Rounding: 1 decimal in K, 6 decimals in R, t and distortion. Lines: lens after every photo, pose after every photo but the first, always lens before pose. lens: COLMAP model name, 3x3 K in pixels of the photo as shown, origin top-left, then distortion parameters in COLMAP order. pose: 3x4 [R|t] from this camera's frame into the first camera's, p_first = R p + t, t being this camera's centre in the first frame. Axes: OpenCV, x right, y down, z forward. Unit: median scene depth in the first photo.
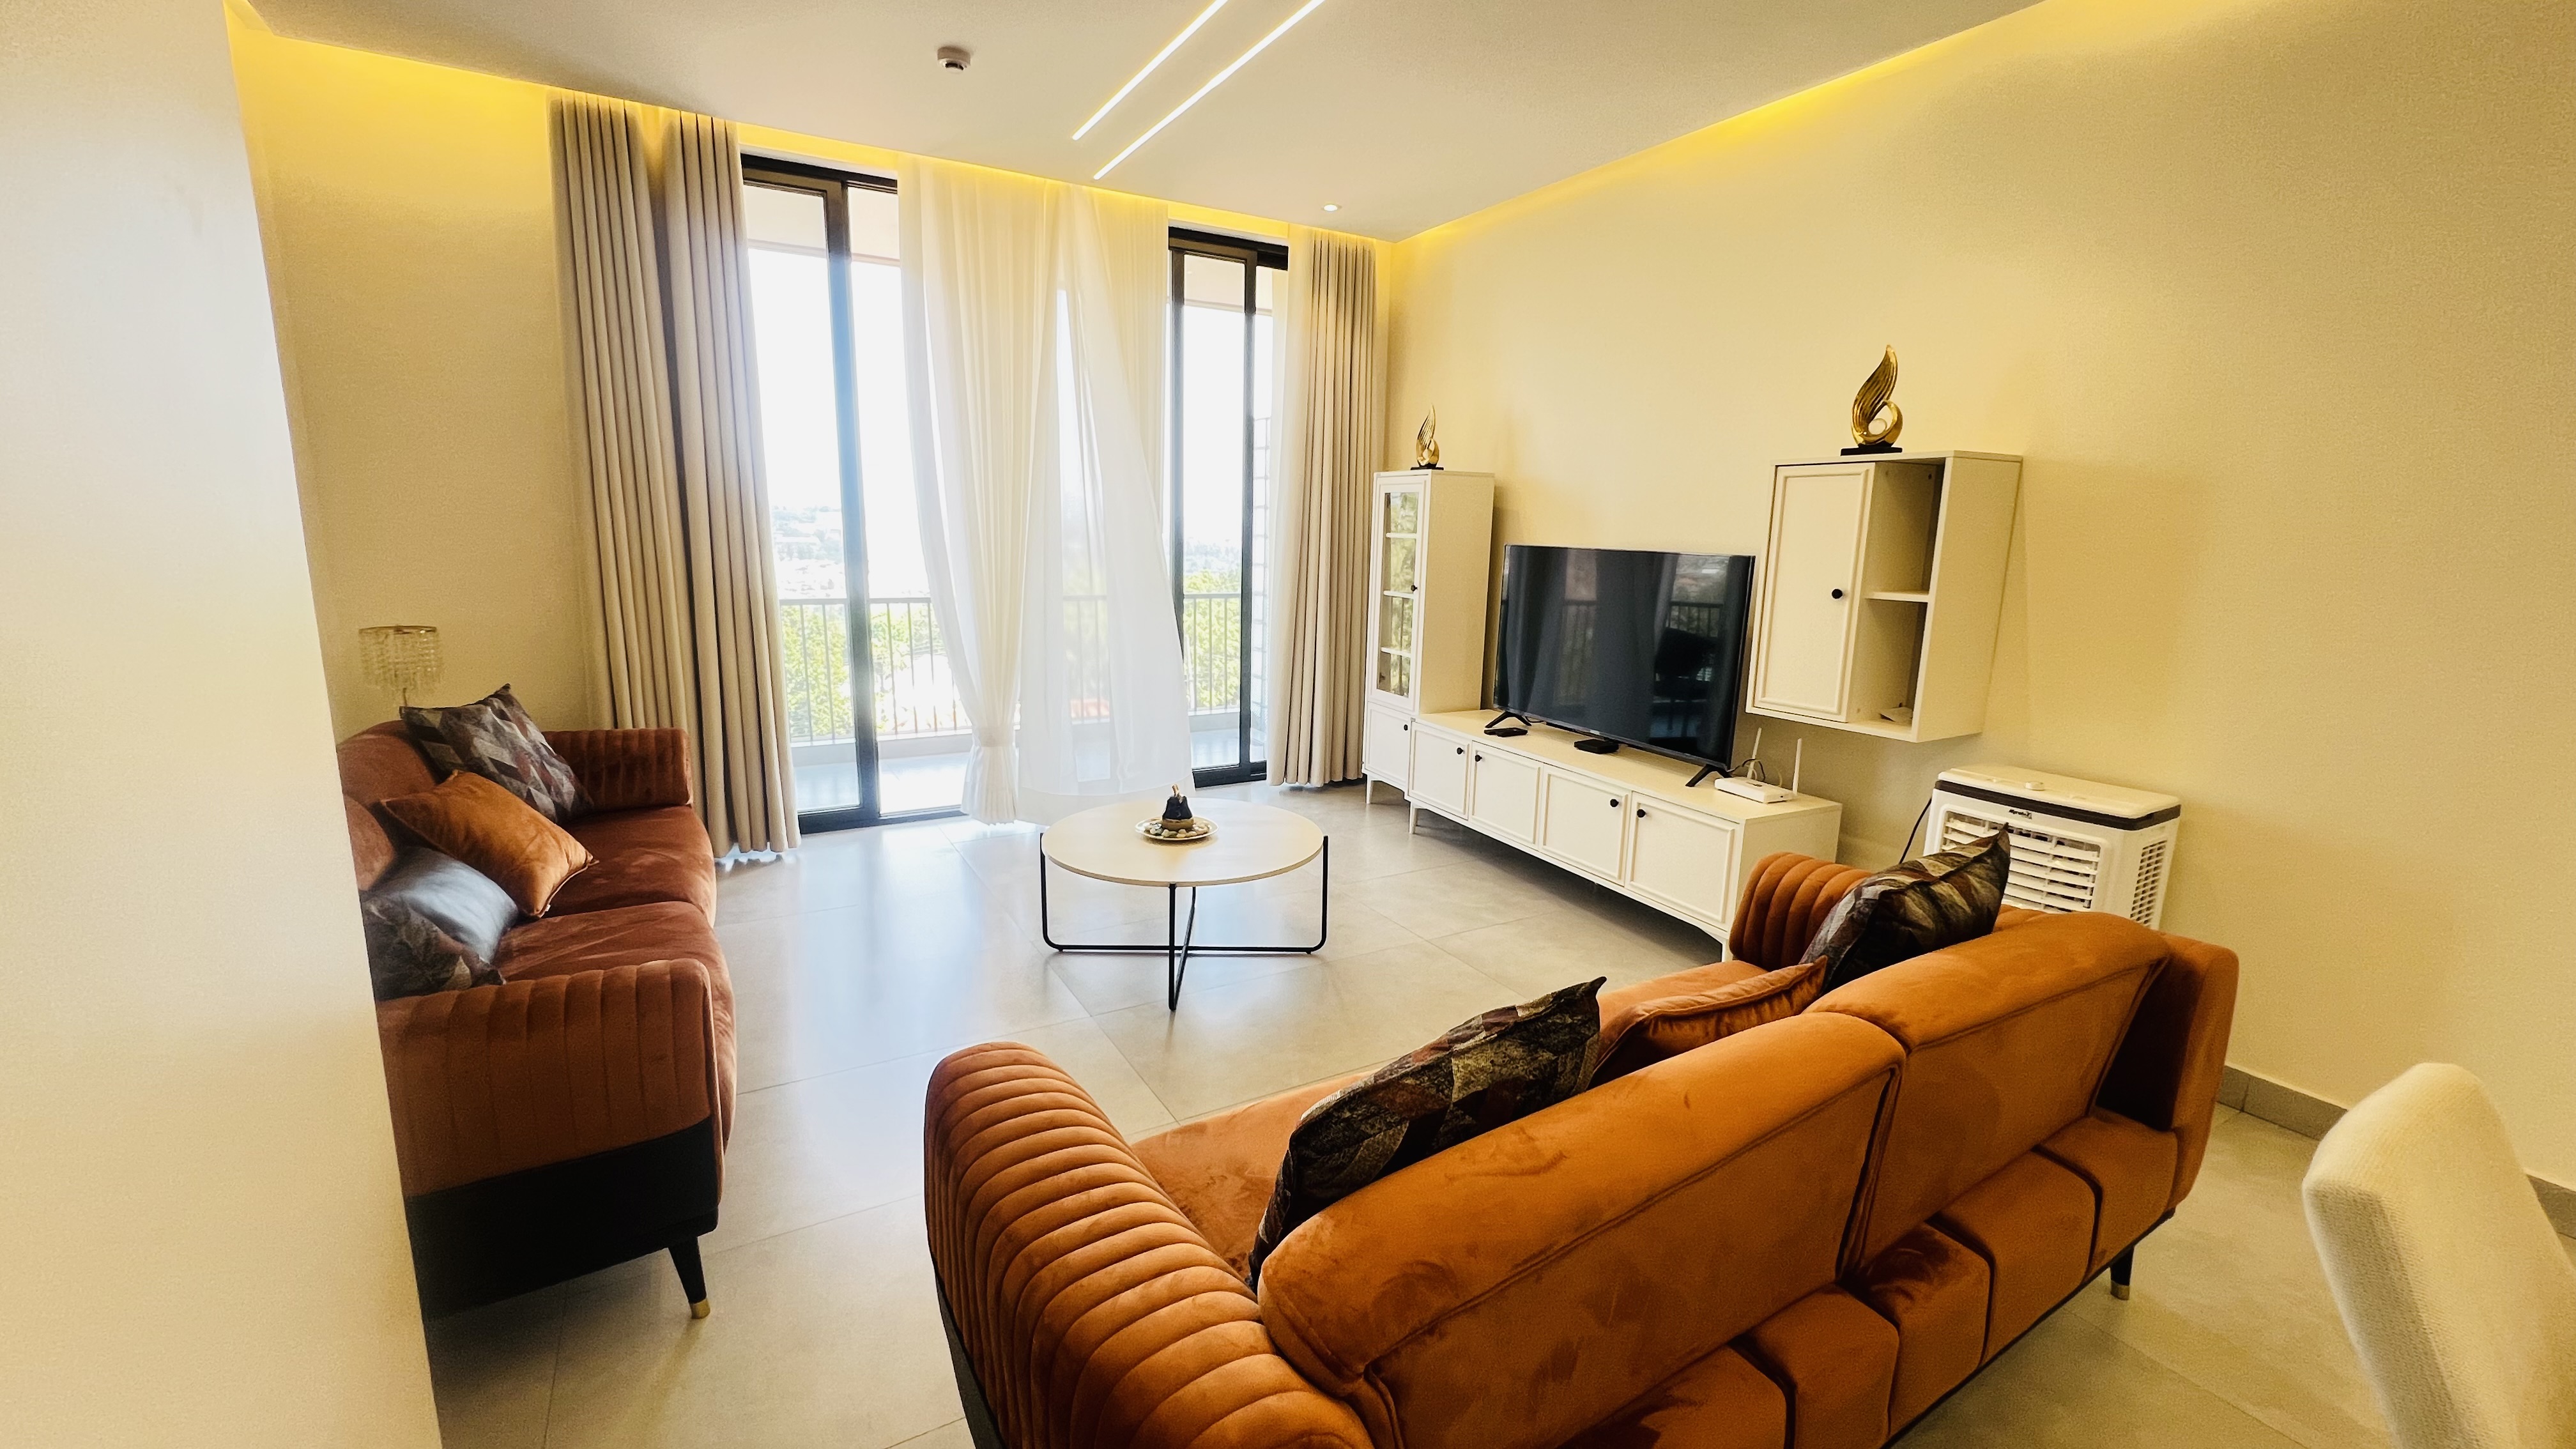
lens RADIAL K [[1034.1, 0, 1303.5], [0, 1034.1, 729.3], [0, 0, 1]] dist [-0.001911, 0.001124]
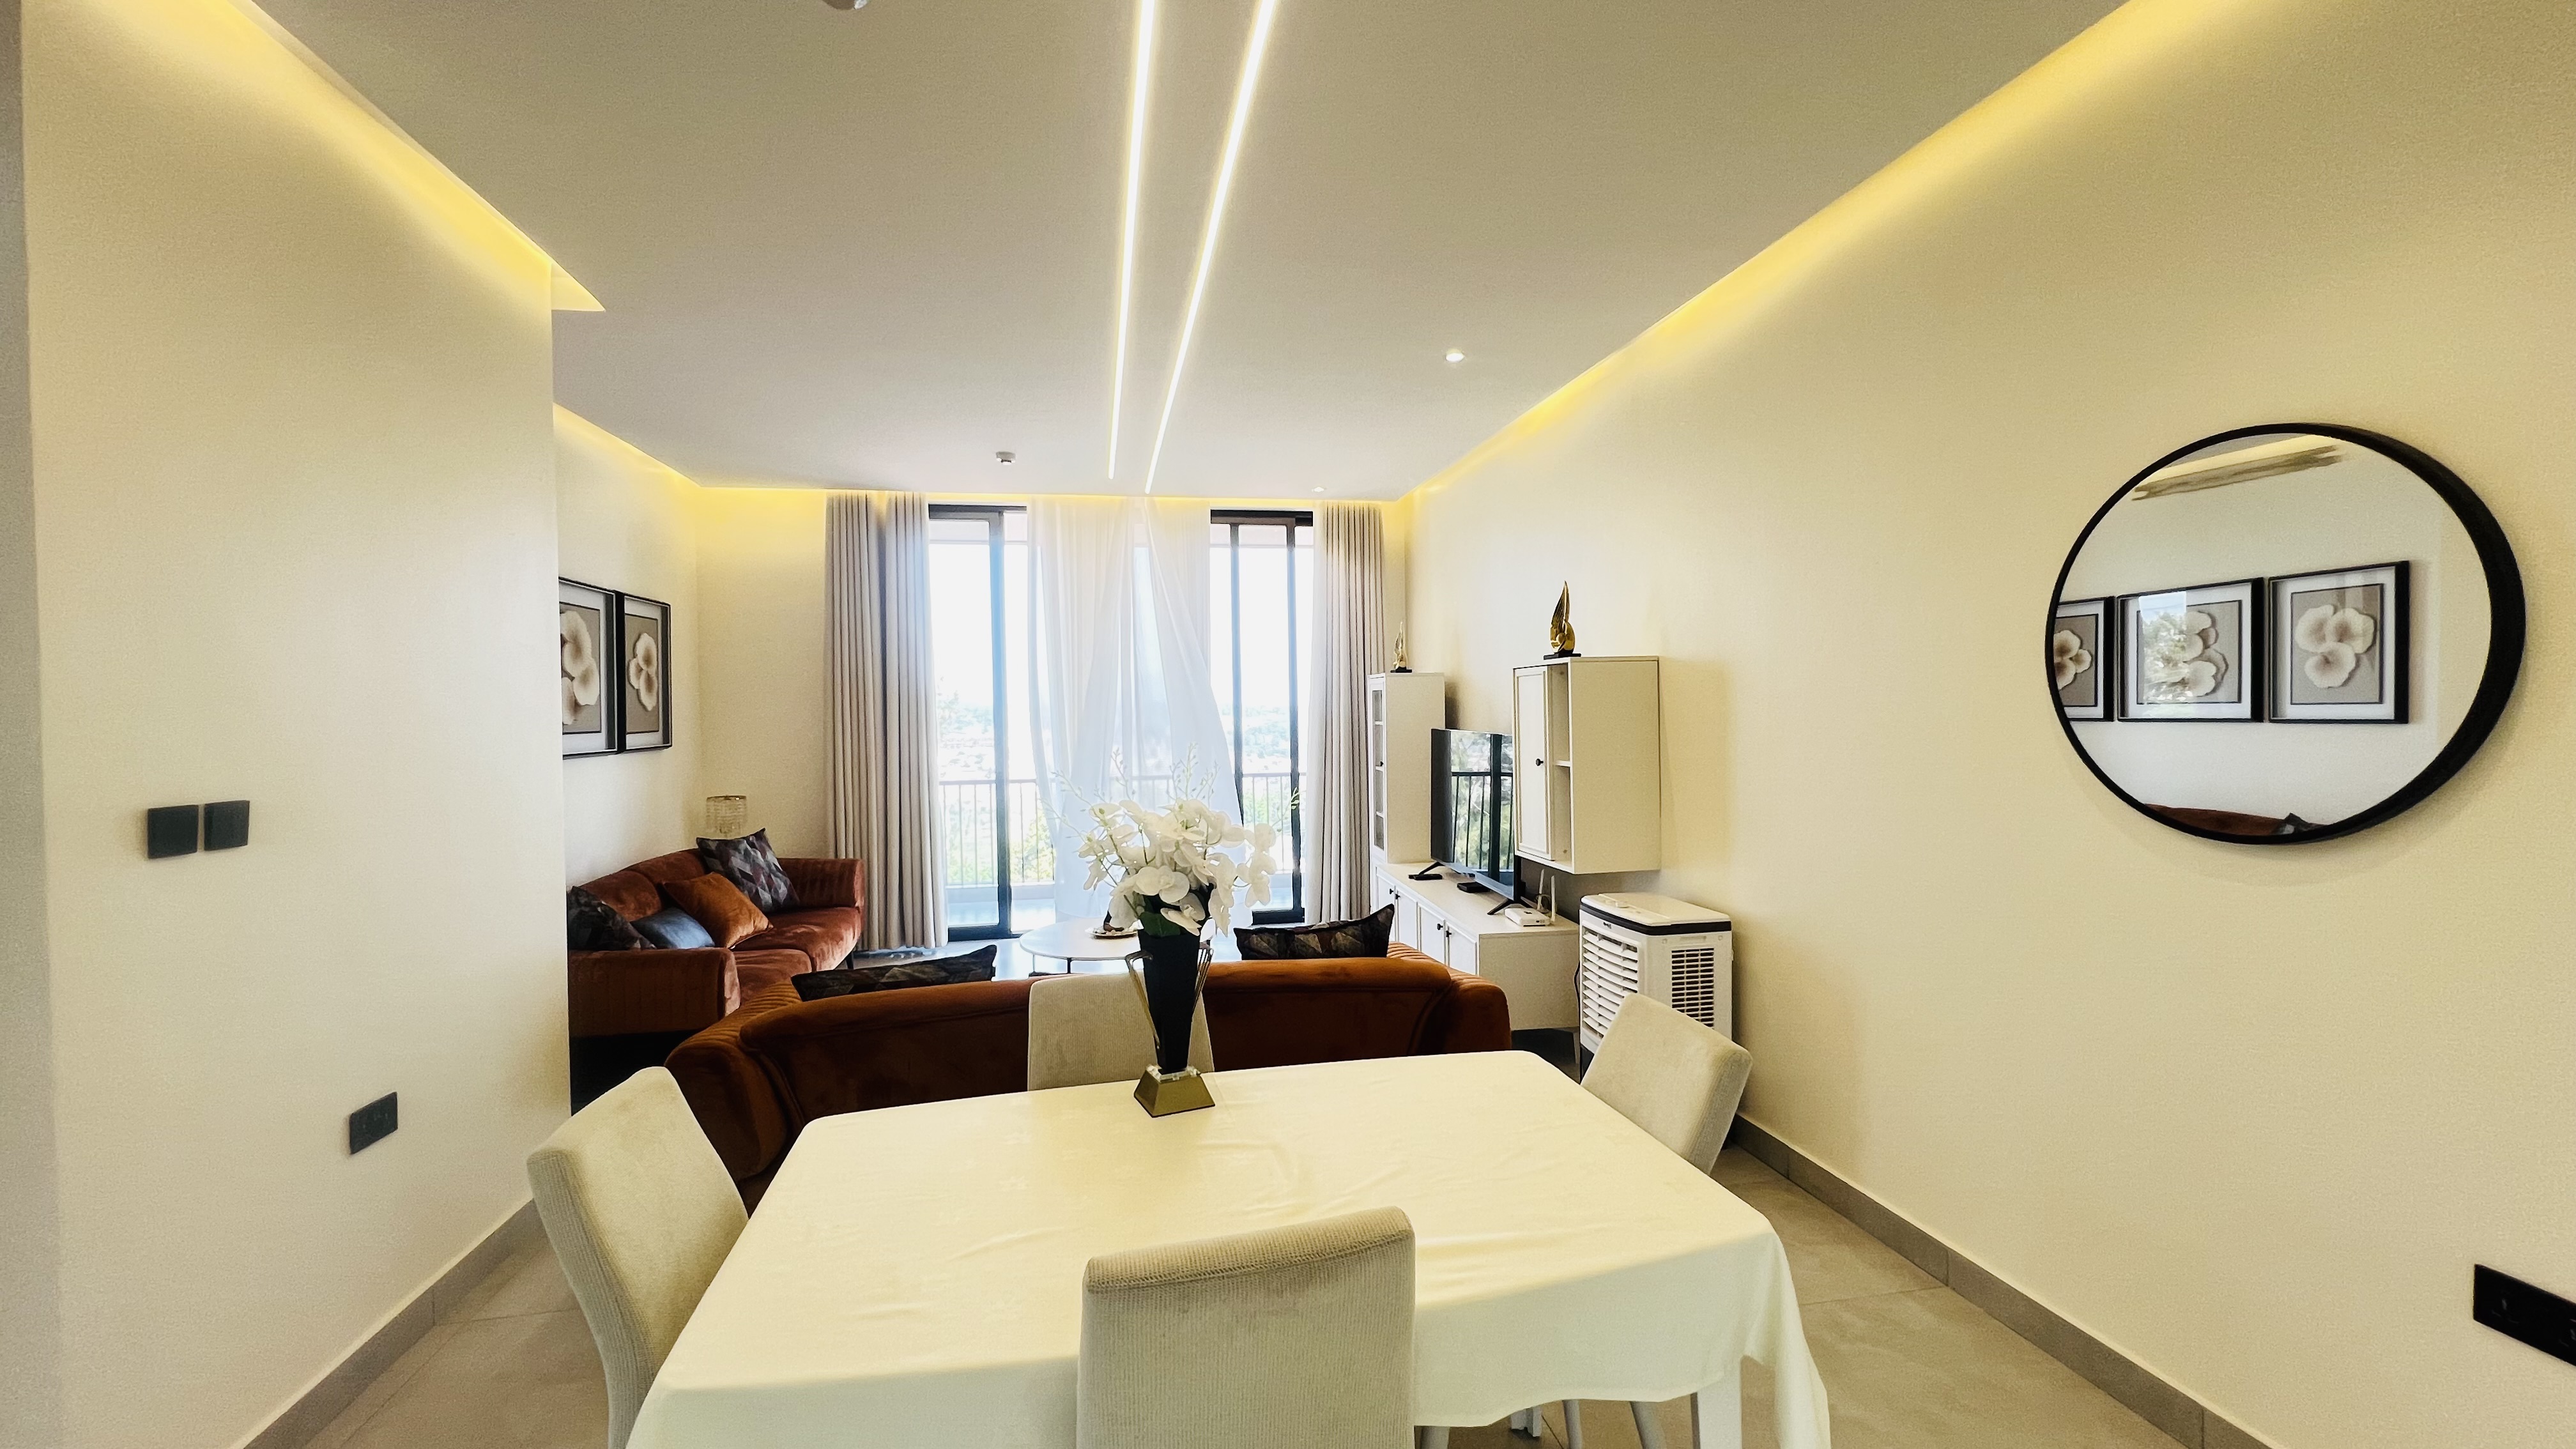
lens RADIAL K [[1034.1, 0, 1275.1], [0, 1034.1, 717.0], [0, 0, 1]] dist [-0.001911, 0.001124]
pose [[0.943989, -0.031429, -0.328477, 0.540499], [-0.030422, 0.982925, -0.181475, 0.054343], [0.328572, 0.181304, 0.926914, -0.302270]]
